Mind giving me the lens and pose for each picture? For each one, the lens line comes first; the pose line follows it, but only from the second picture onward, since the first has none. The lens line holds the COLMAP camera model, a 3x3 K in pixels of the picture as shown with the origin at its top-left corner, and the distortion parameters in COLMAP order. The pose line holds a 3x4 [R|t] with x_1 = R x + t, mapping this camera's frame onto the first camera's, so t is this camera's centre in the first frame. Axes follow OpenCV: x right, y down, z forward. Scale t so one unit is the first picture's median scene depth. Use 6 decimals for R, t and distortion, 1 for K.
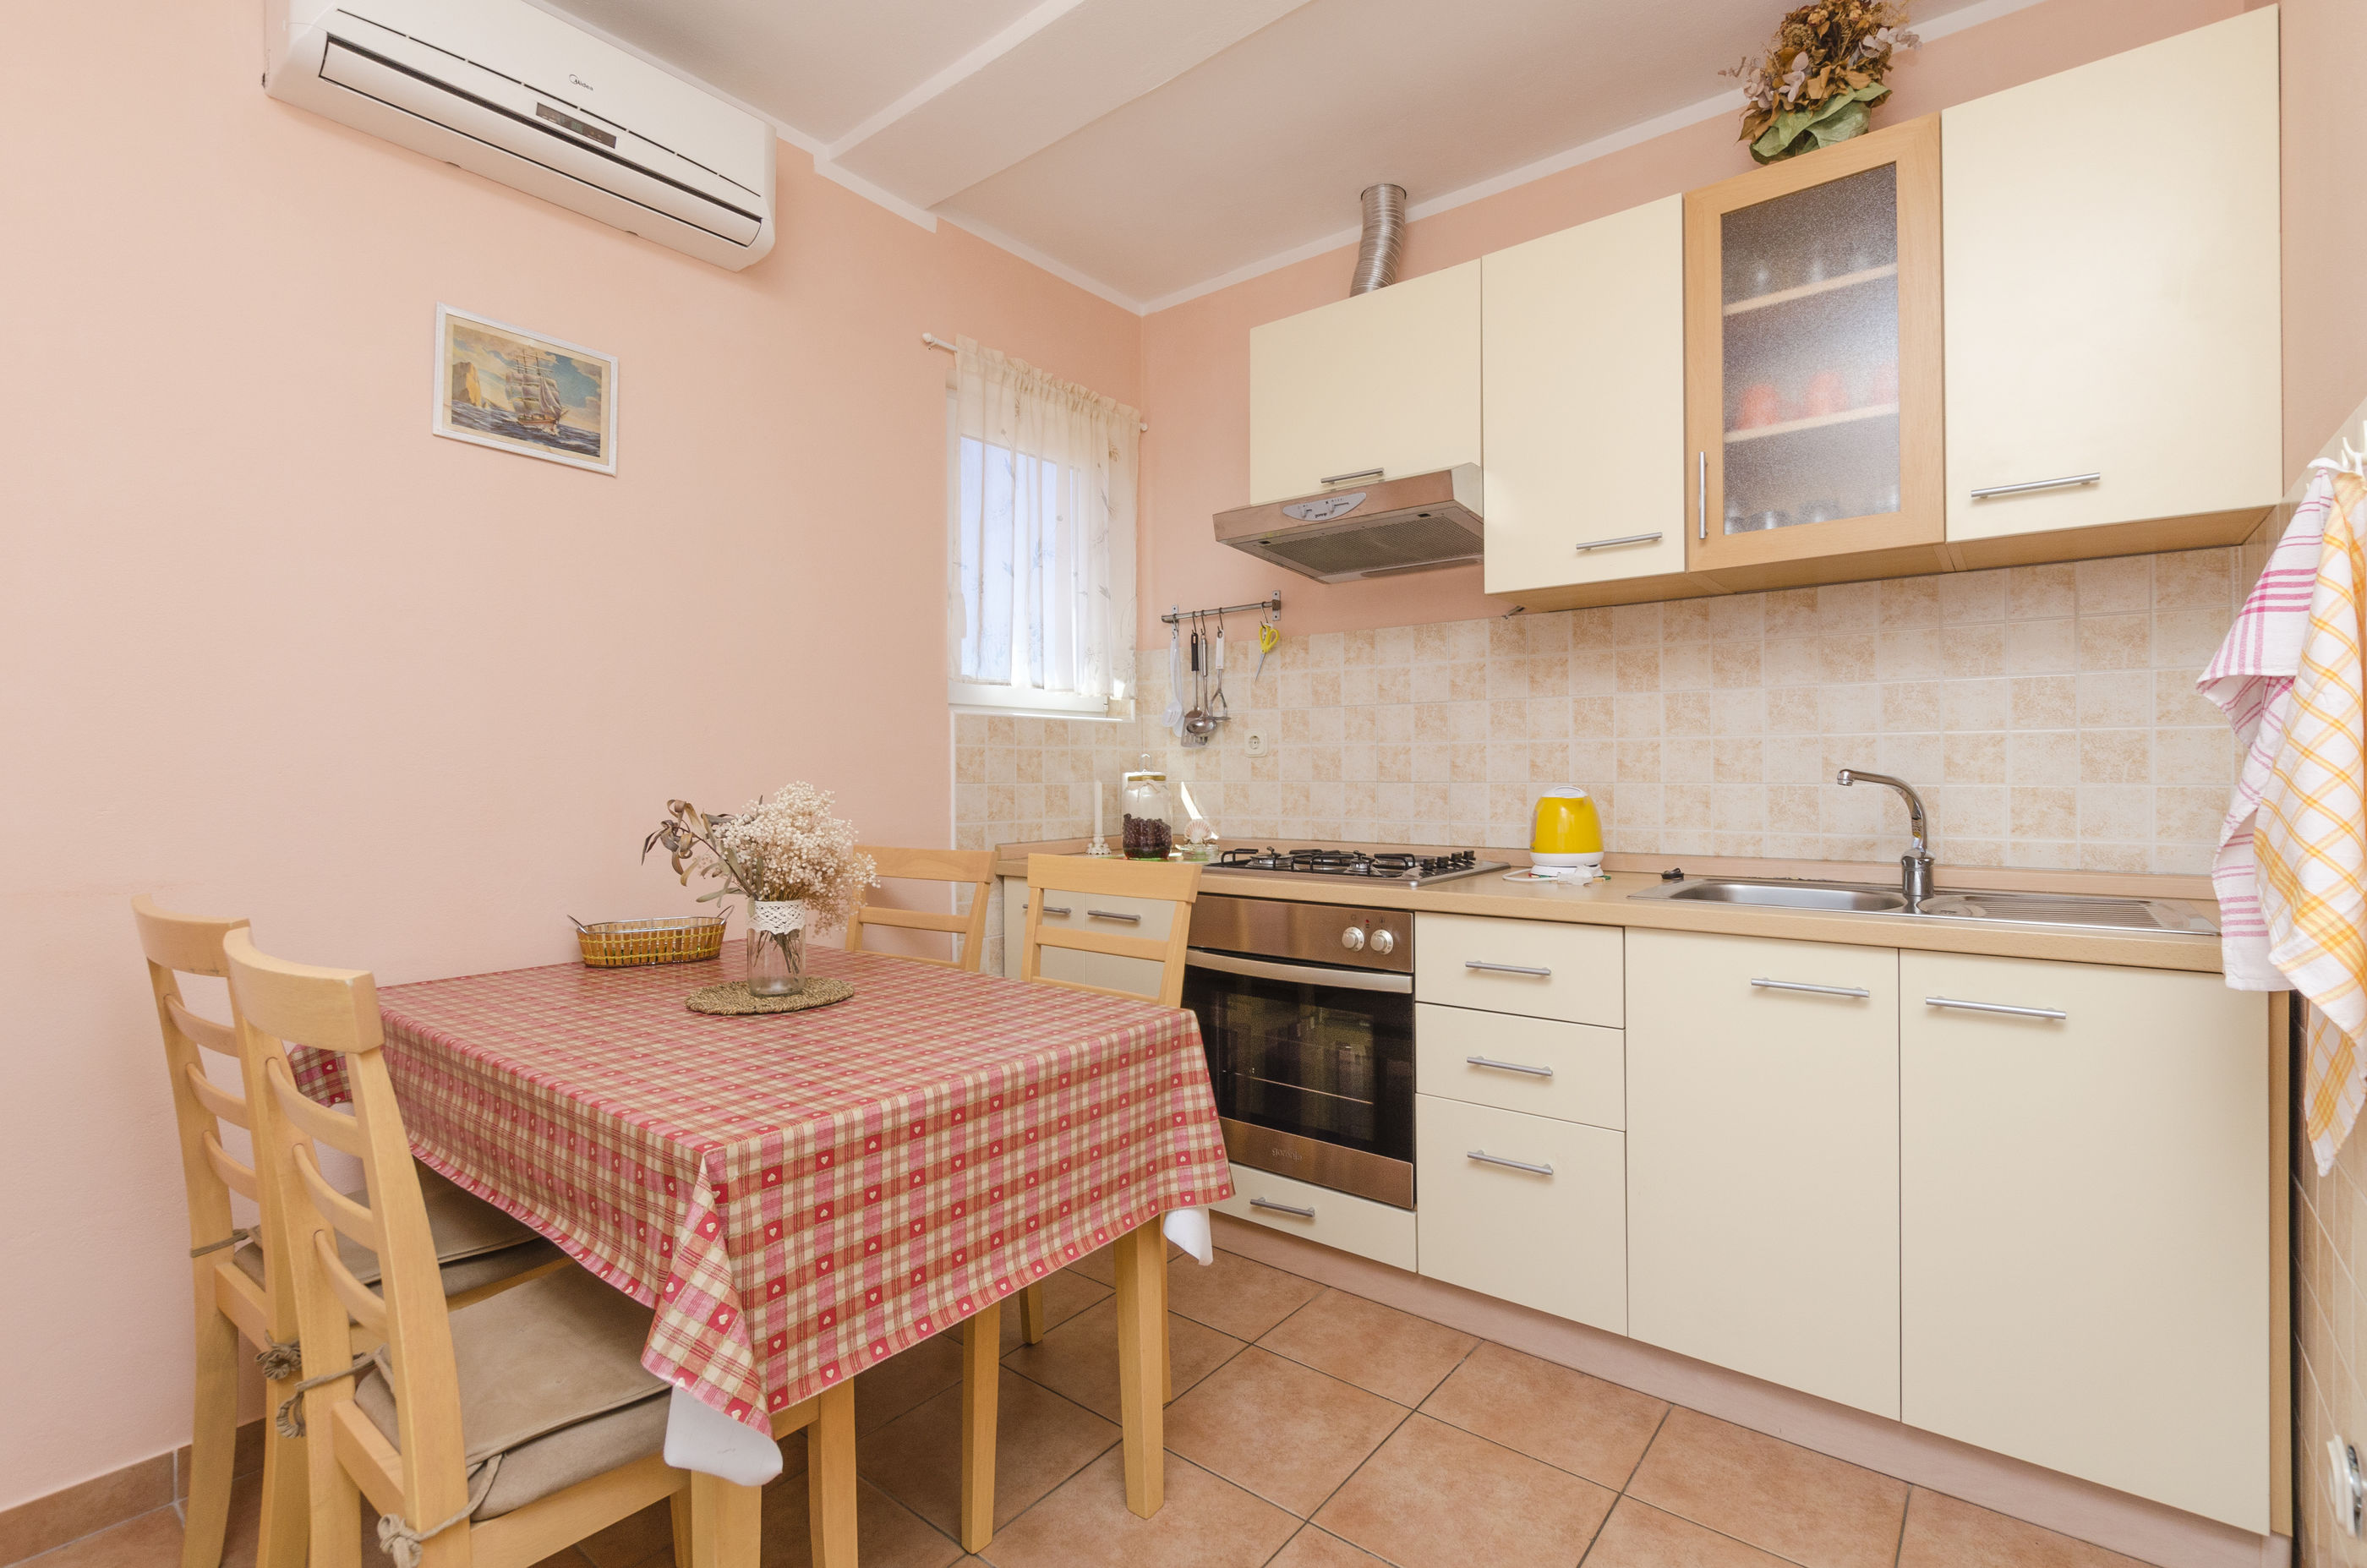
lens RADIAL K [[1082.8, 0, 1183.5], [0, 1082.8, 784.0], [0, 0, 1]] dist [0.009785, -0.005388]
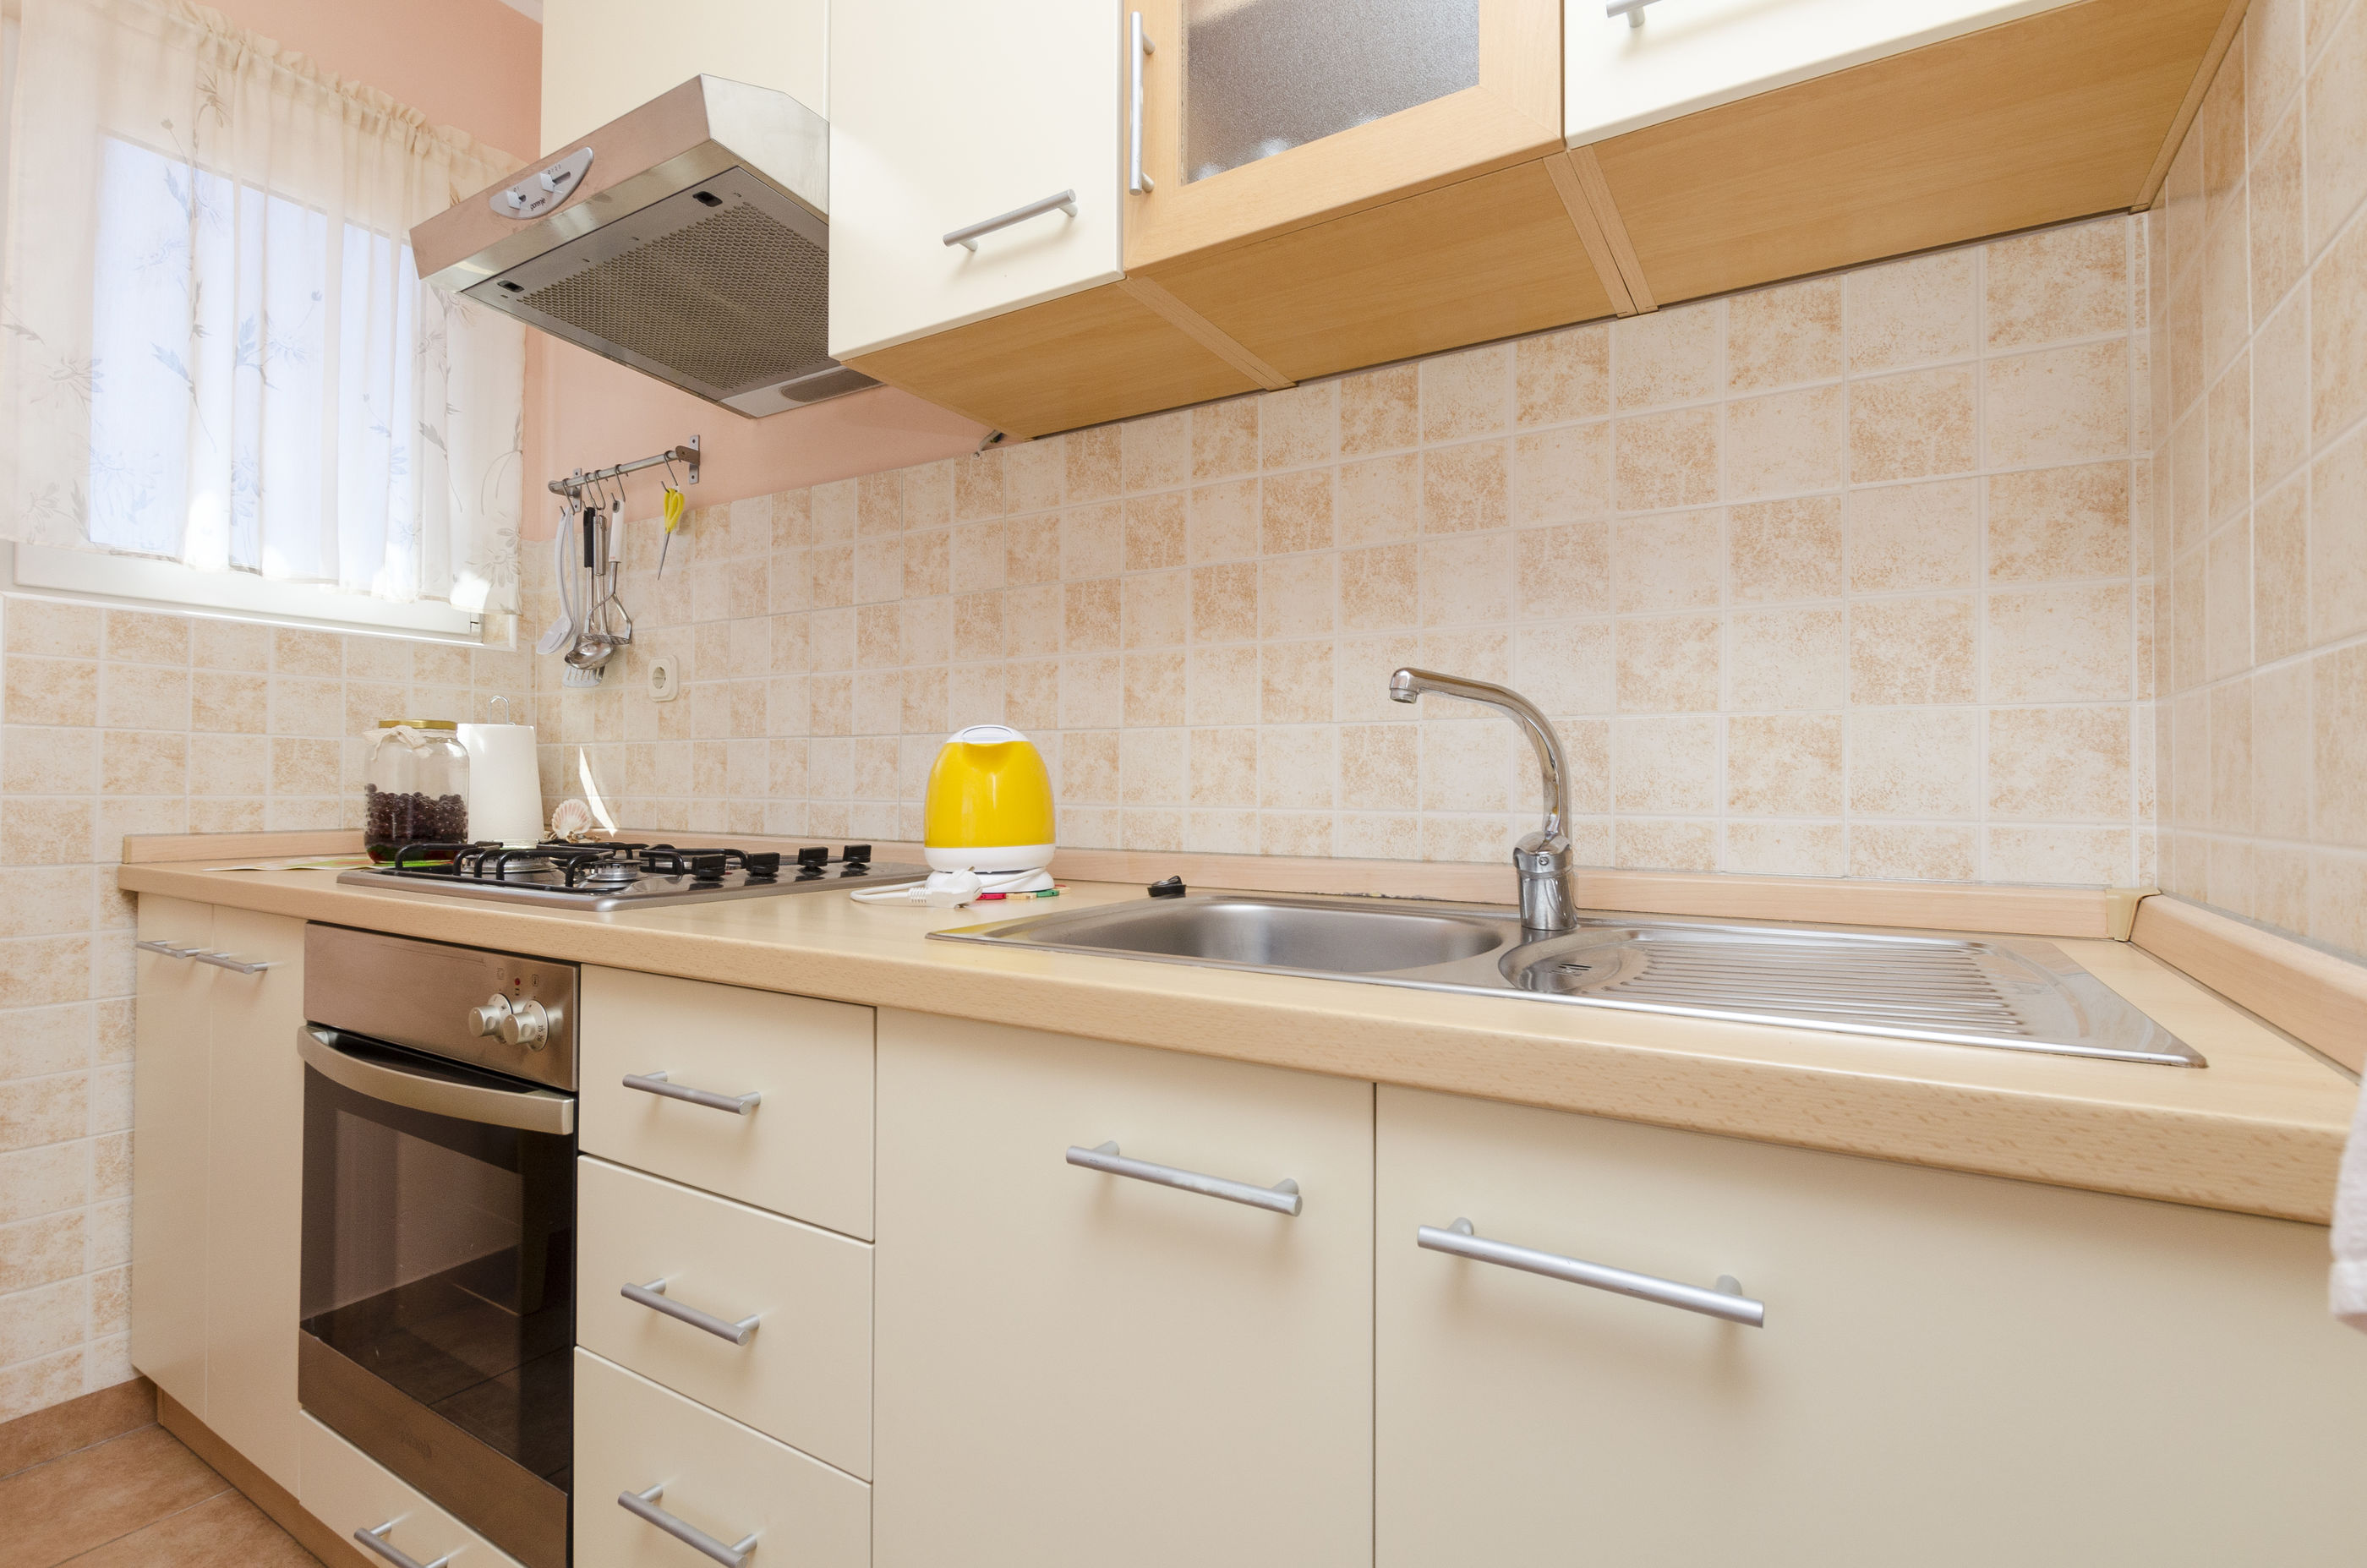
lens RADIAL K [[1090.2, 0, 1183.5], [0, 1090.2, 784.0], [0, 0, 1]] dist [-0.000807, -0.000253]
pose [[0.992850, 0.012644, 0.118695, 0.364005], [-0.010788, 0.999810, -0.016263, 0.037468], [-0.118878, 0.014866, 0.992798, 0.425164]]
